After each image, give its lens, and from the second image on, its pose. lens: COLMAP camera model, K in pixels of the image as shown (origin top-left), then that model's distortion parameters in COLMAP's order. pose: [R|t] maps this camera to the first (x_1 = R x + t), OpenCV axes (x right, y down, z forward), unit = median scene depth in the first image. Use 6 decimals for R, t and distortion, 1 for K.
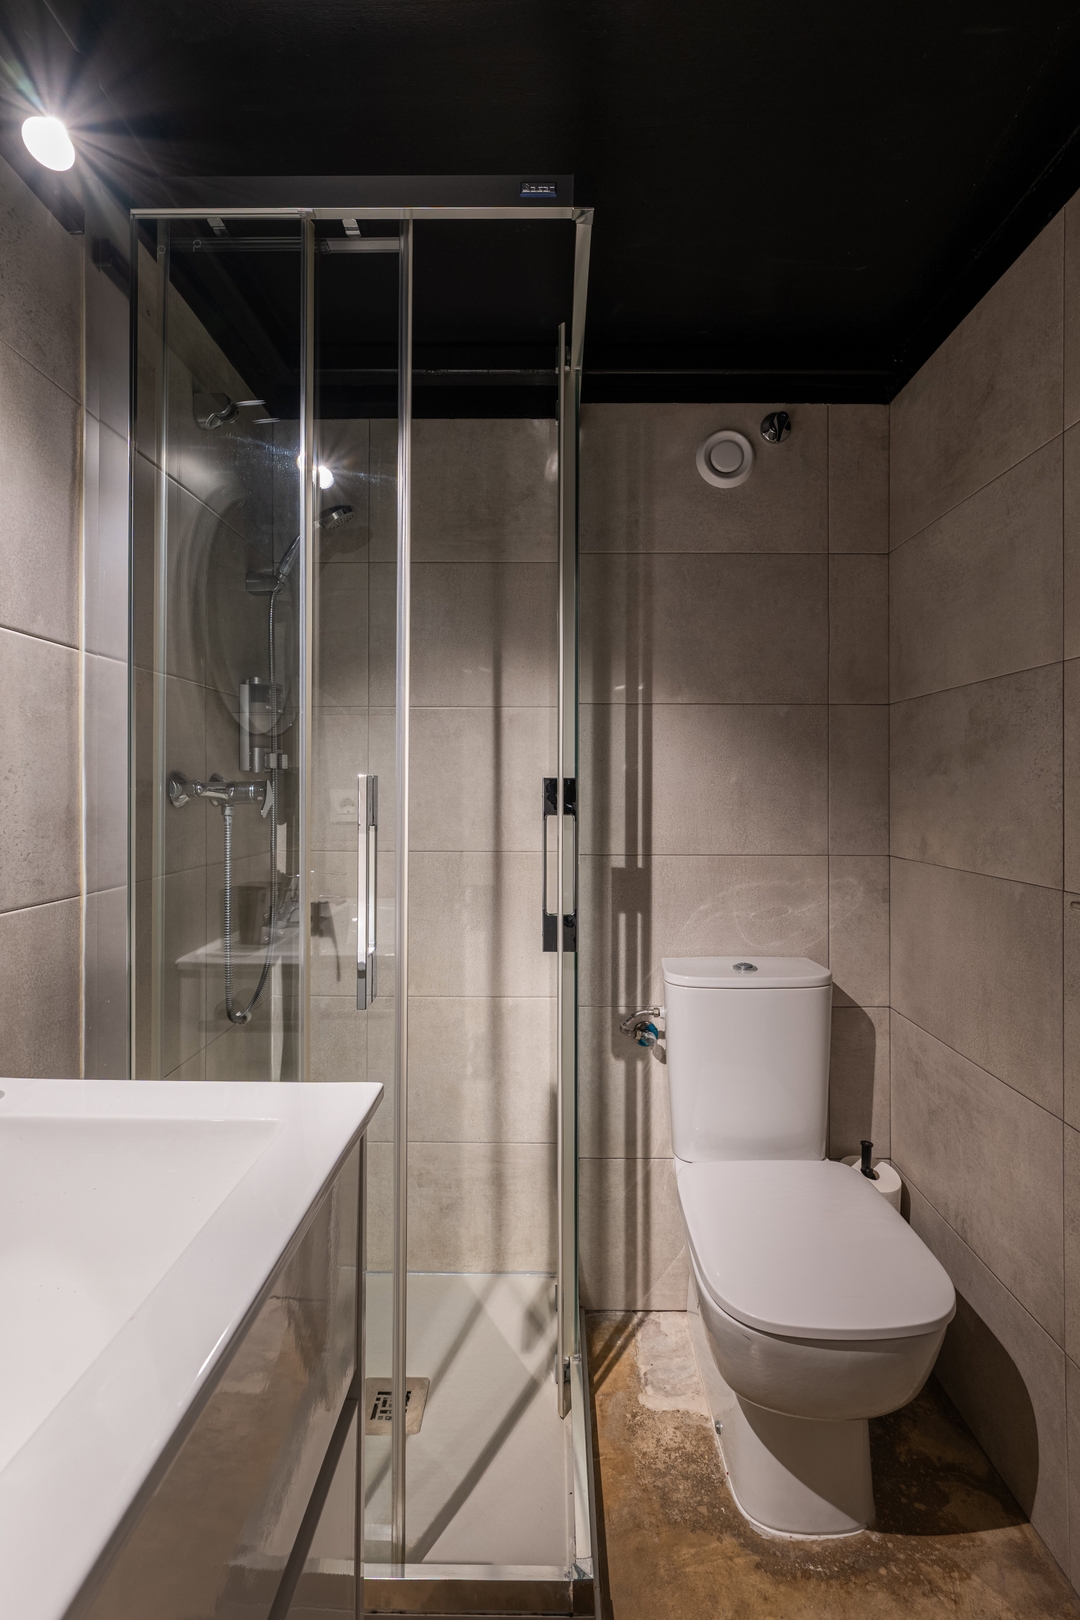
lens RADIAL K [[732.9, 0, 542.2], [0, 732.9, 790.4], [0, 0, 1]] dist [0.000552, -0.000461]
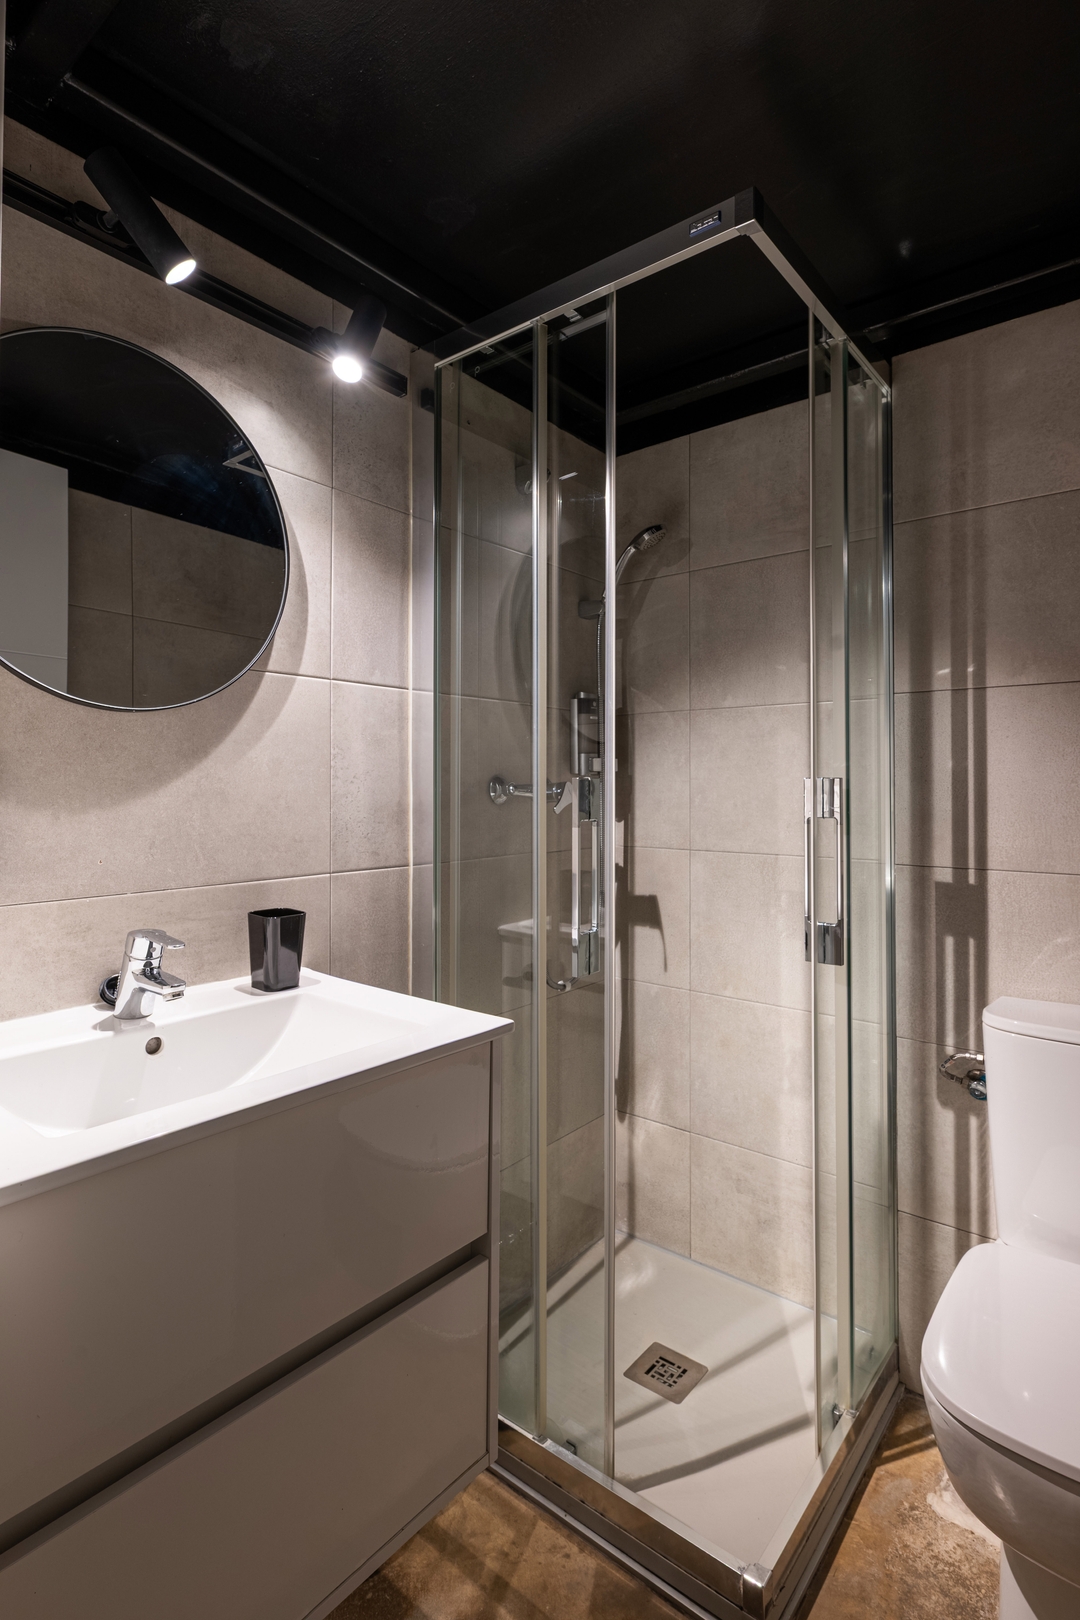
lens RADIAL K [[823.6, 0, 540.8], [0, 823.6, 782.0], [0, 0, 1]] dist [-0.000825, 0.000151]
pose [[0.785157, -0.004718, -0.619279, 0.353080], [-0.002427, 0.999940, -0.010695, 0.000146], [0.619292, 0.009900, 0.785098, -0.047796]]
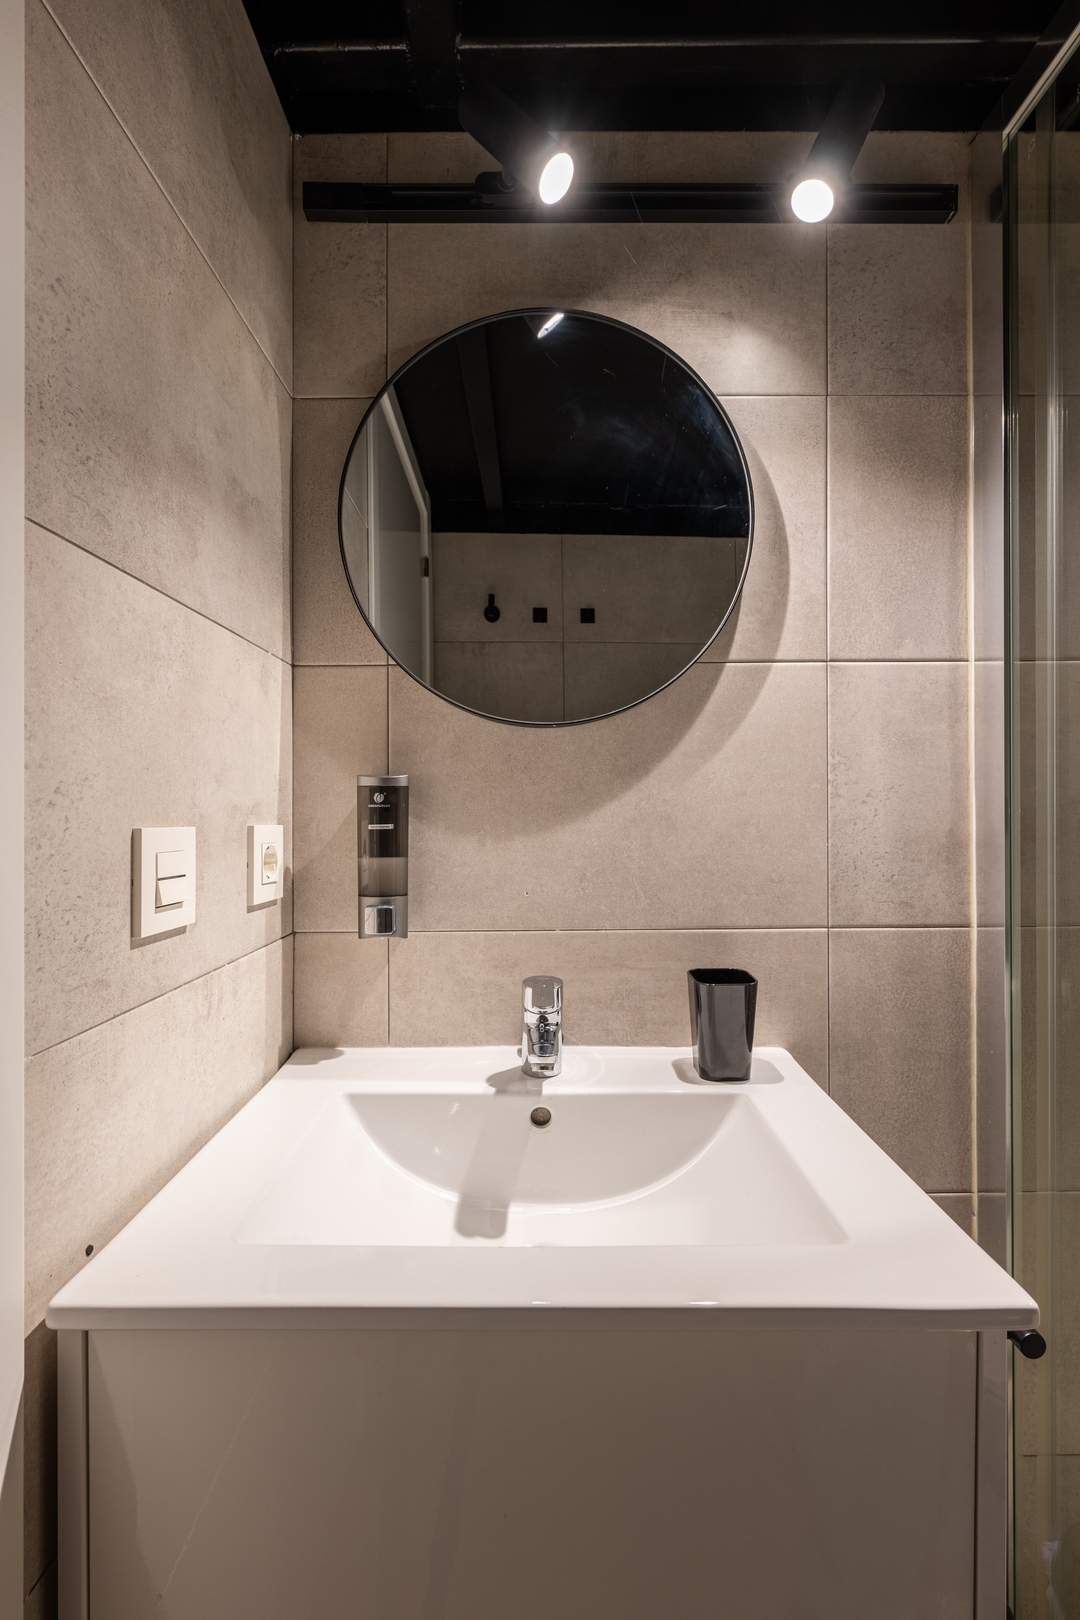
lens RADIAL K [[735.8, 0, 540.0], [0, 735.8, 810.0], [0, 0, 1]] dist [0.000083, -0.000158]
pose [[0.017489, 0.005685, -0.999831, 0.189708], [0.002818, 0.999980, 0.005735, -0.007341], [0.999843, -0.002918, 0.017472, 0.292452]]
